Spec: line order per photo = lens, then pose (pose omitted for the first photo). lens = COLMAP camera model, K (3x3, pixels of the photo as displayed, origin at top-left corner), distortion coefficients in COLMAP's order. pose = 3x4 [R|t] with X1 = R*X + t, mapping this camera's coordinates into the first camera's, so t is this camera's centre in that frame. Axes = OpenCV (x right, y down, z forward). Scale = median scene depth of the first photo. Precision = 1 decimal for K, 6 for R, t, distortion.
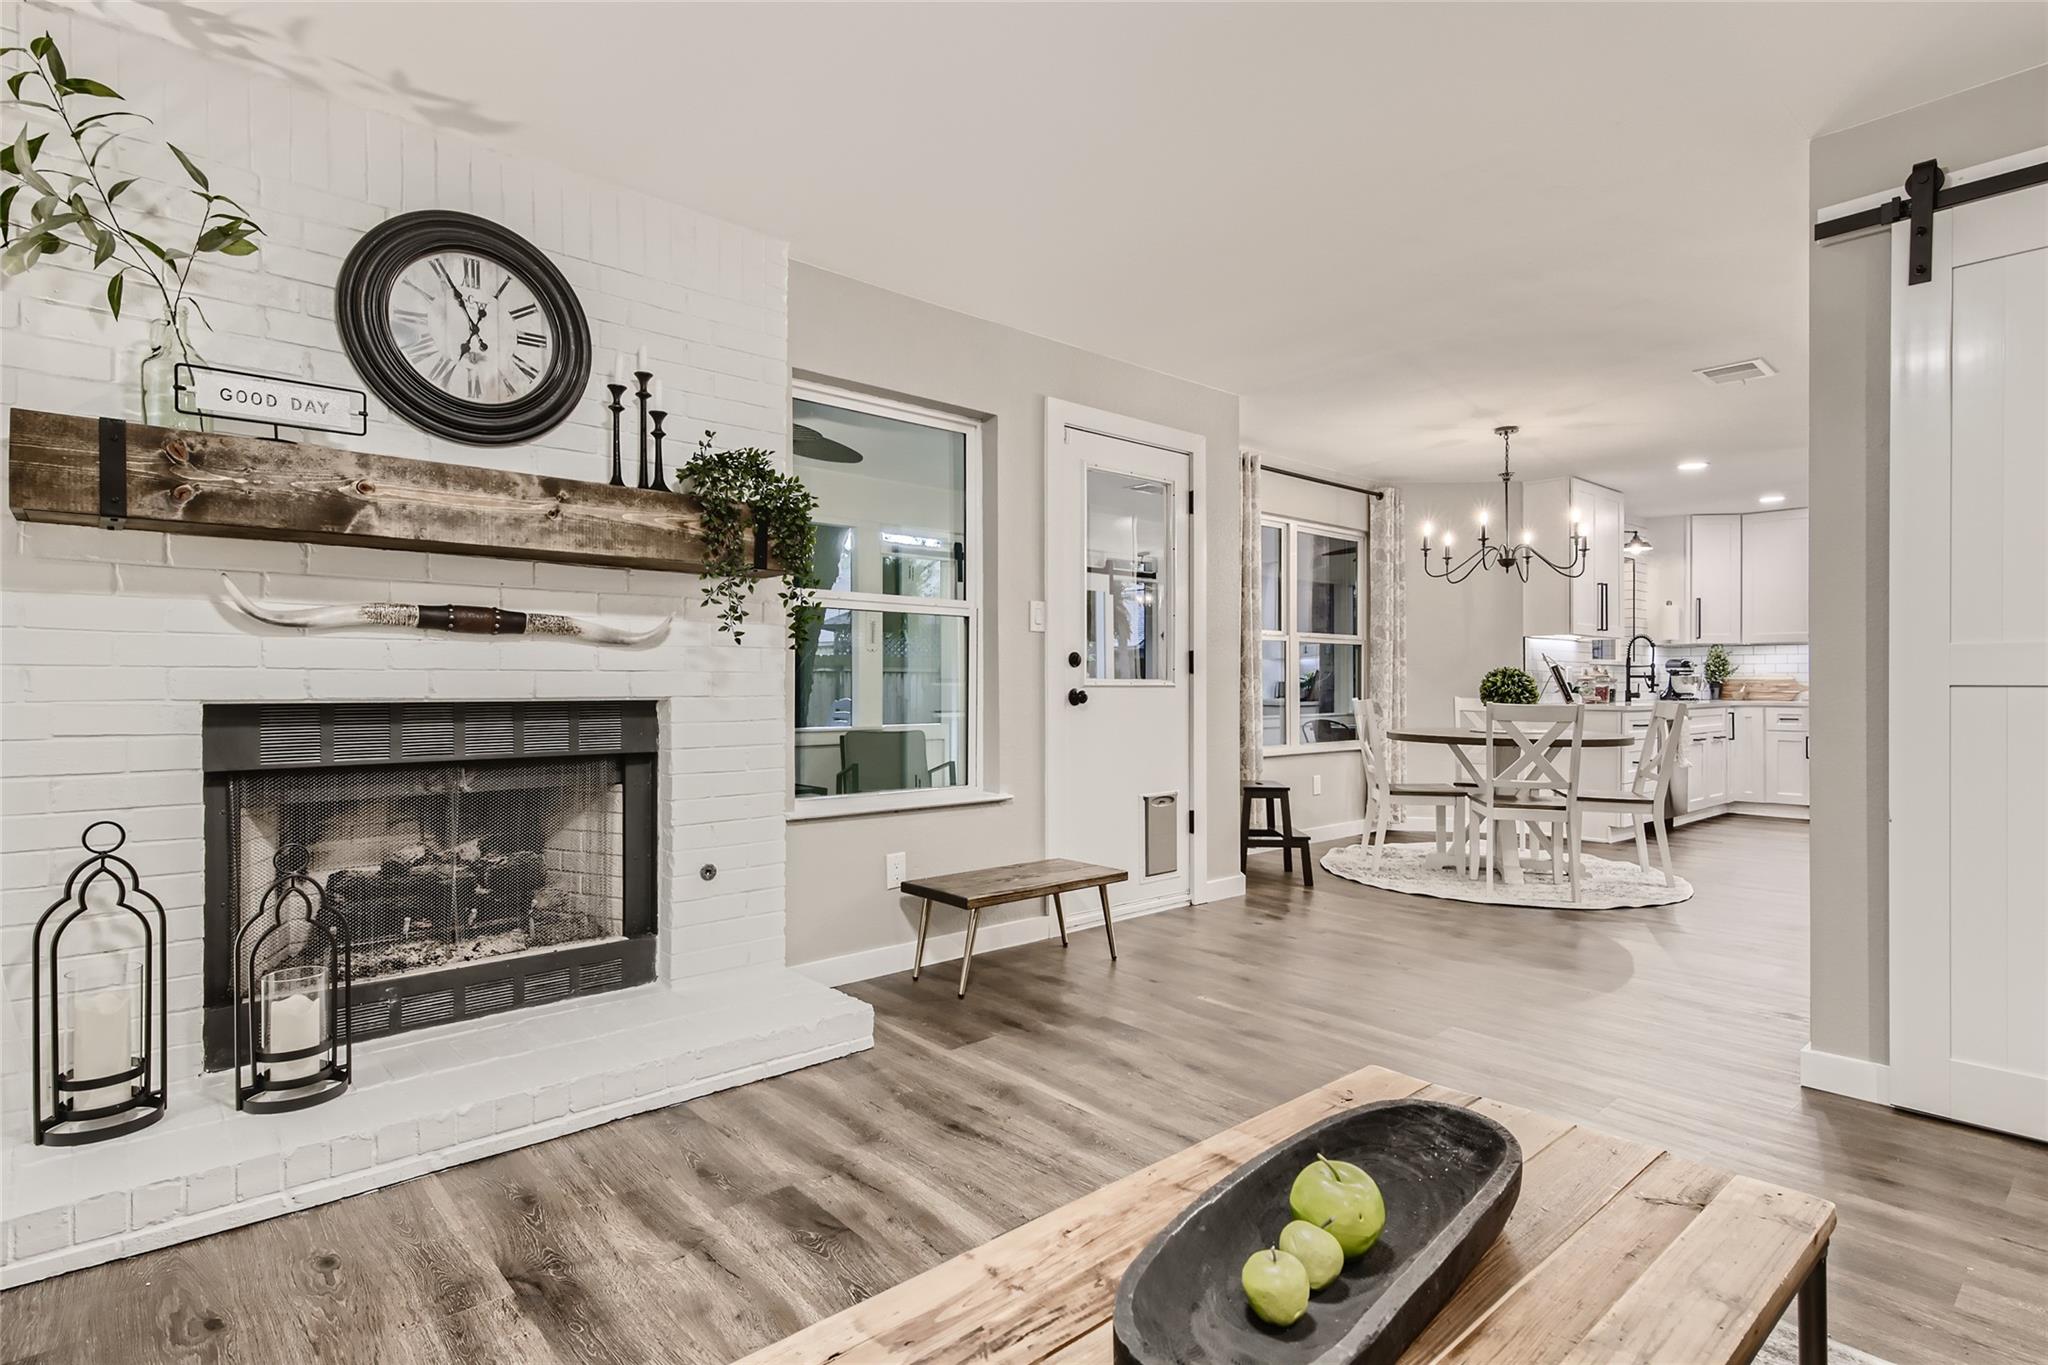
lens RADIAL K [[1031.0, 0, 1041.1], [0, 1031.0, 681.5], [0, 0, 1]] dist [0.020761, -0.007202]
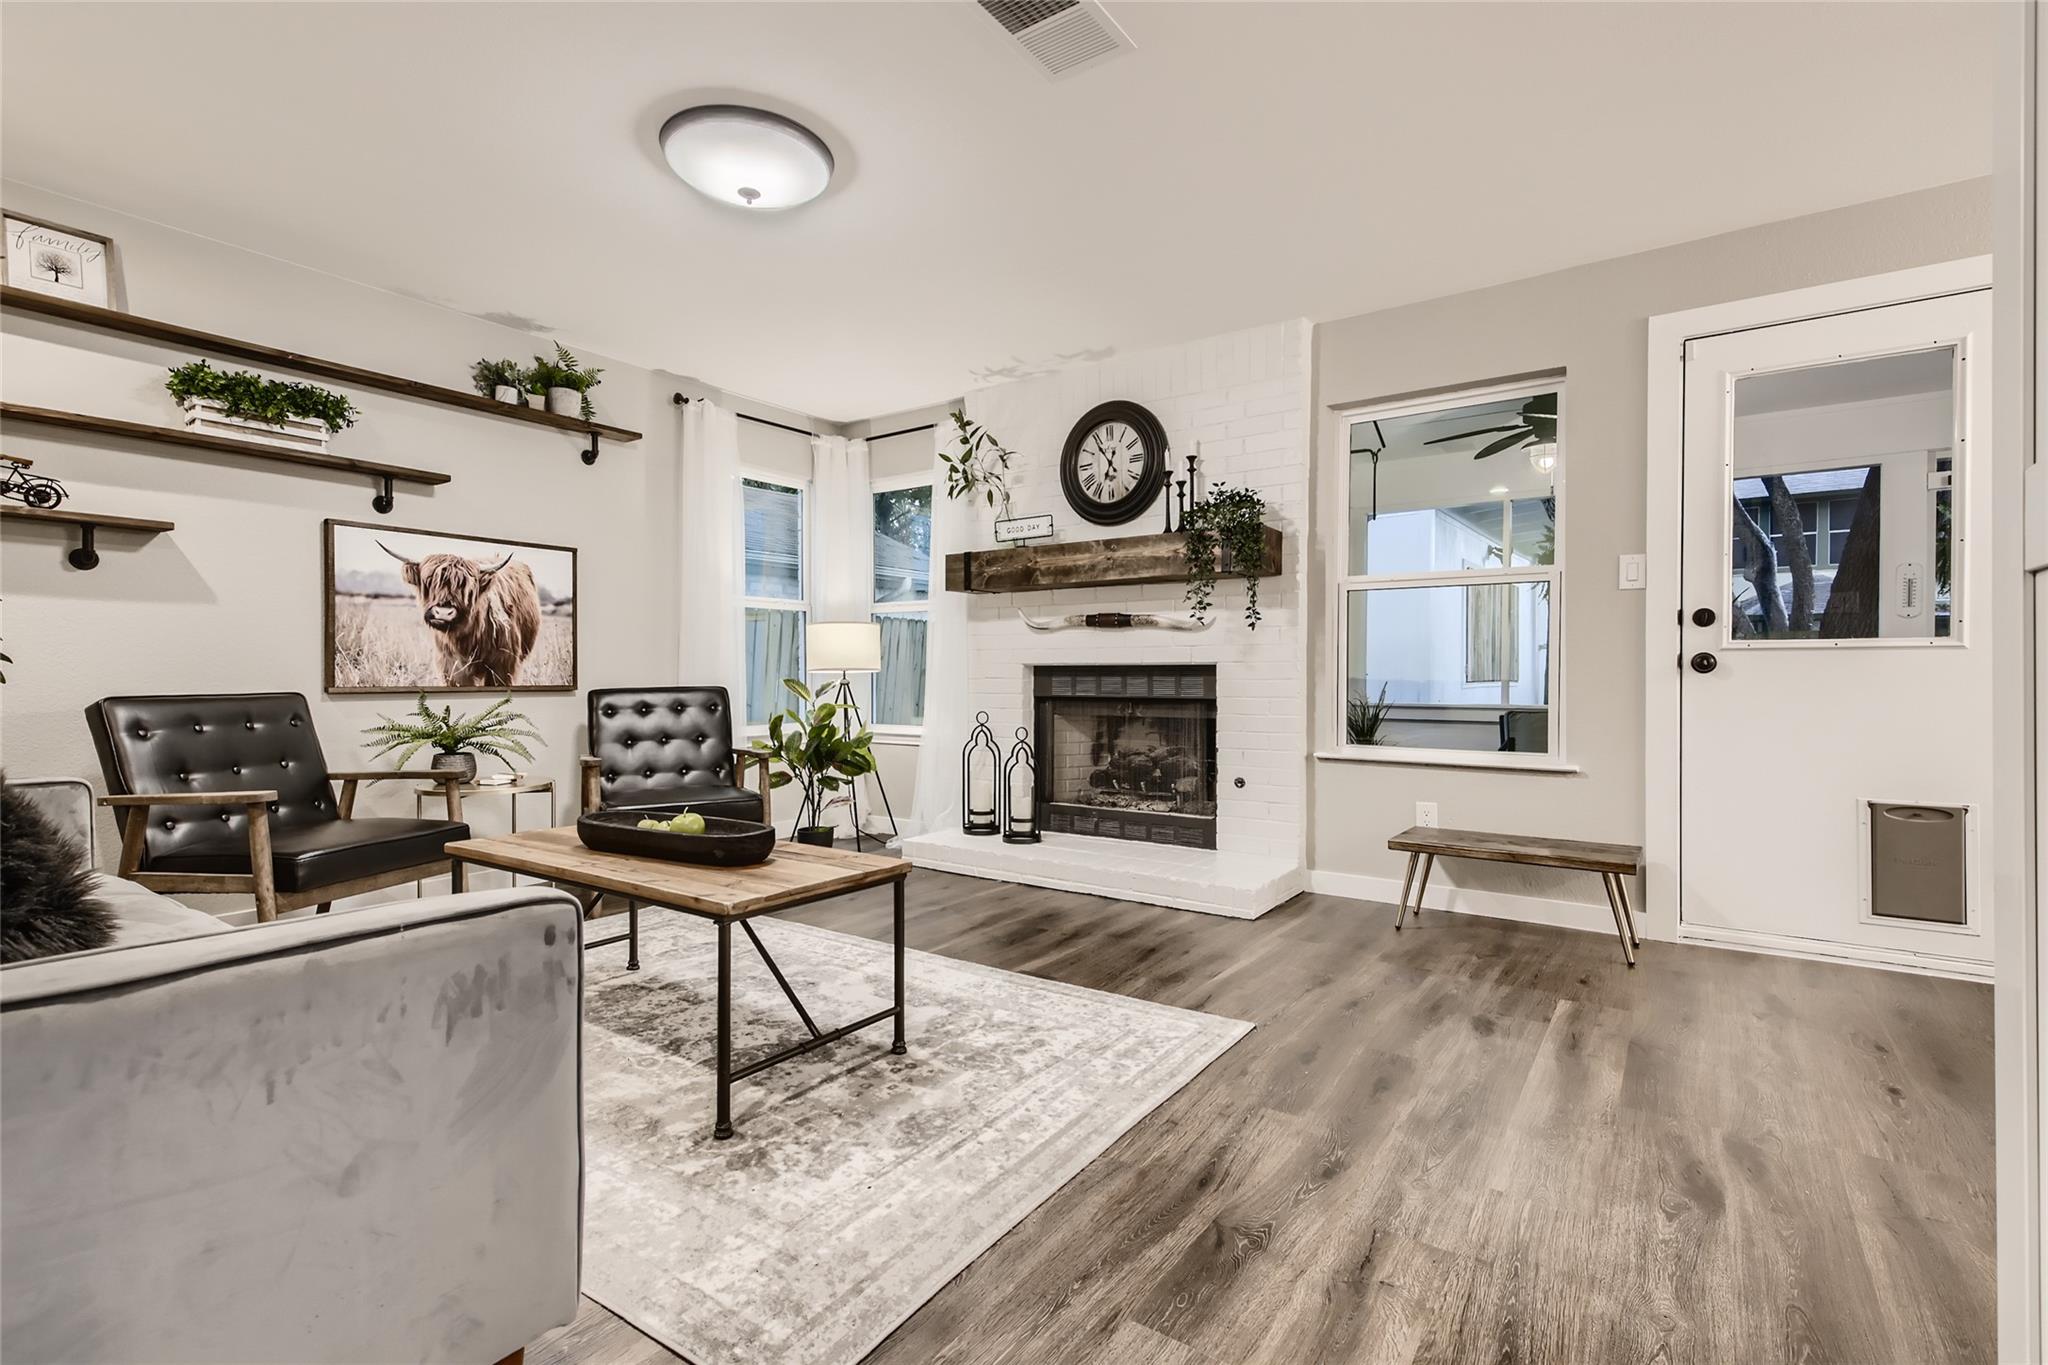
lens RADIAL K [[933.3, 0, 1030.8], [0, 933.3, 681.6], [0, 0, 1]] dist [0.022430, -0.001241]
pose [[0.226683, 0.003796, -0.973961, 1.036152], [0.000913, 0.999991, 0.004110, 0.042408], [0.973968, -0.001821, 0.226678, 0.481119]]
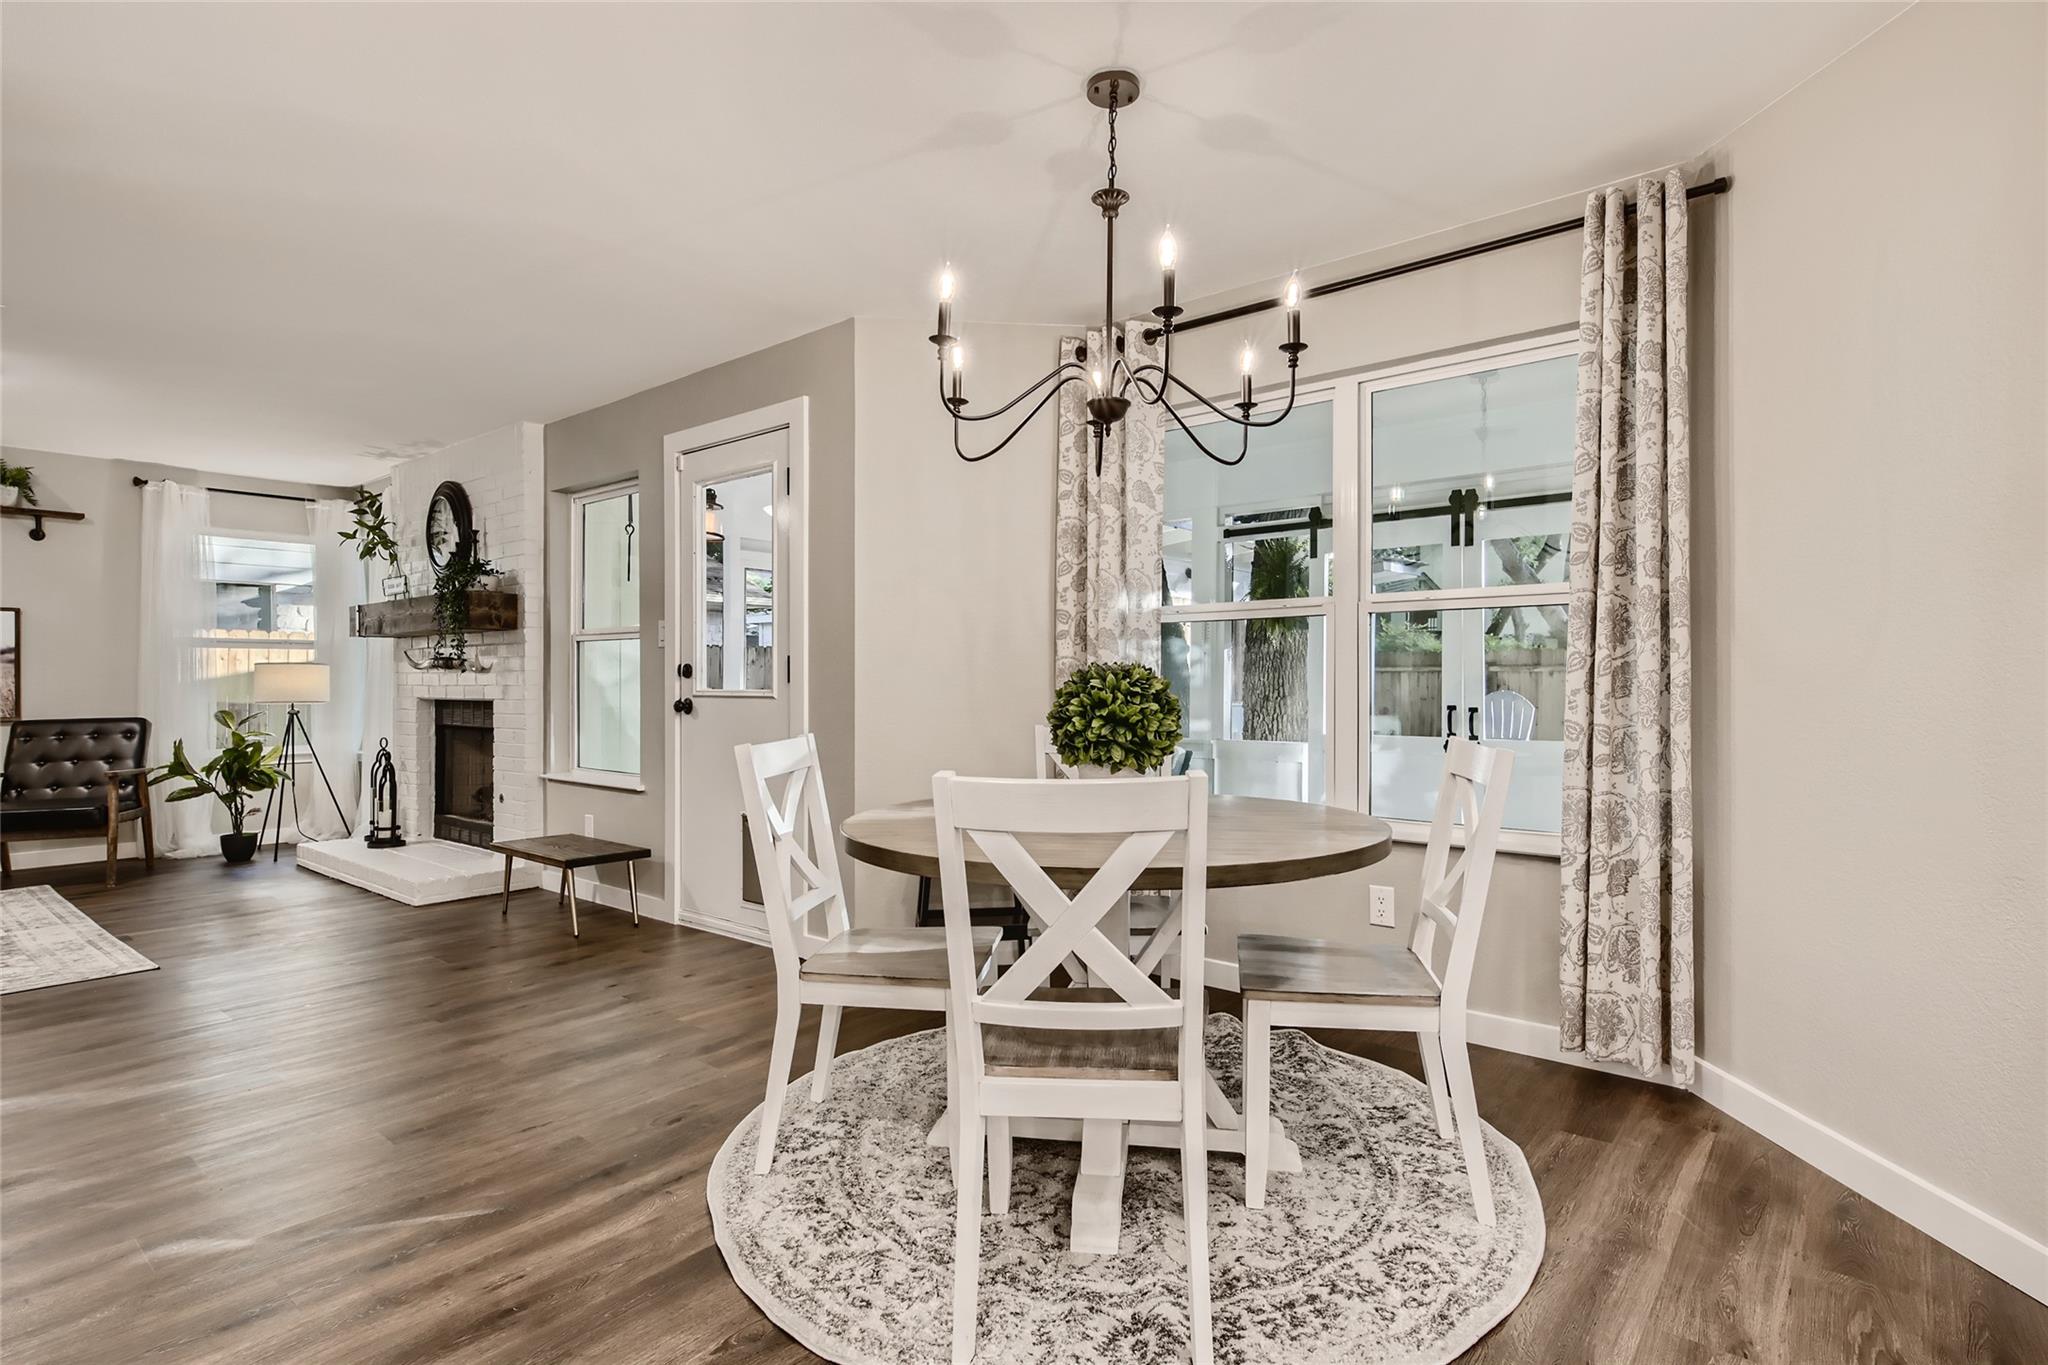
lens RADIAL K [[1031.0, 0, 1030.8], [0, 1031.0, 691.7], [0, 0, 1]] dist [0.020761, -0.007202]
pose [[0.138917, 0.002580, -0.990301, 1.813527], [0.001716, 0.999994, 0.002846, -0.002613], [0.990303, -0.002095, 0.138912, 1.916212]]
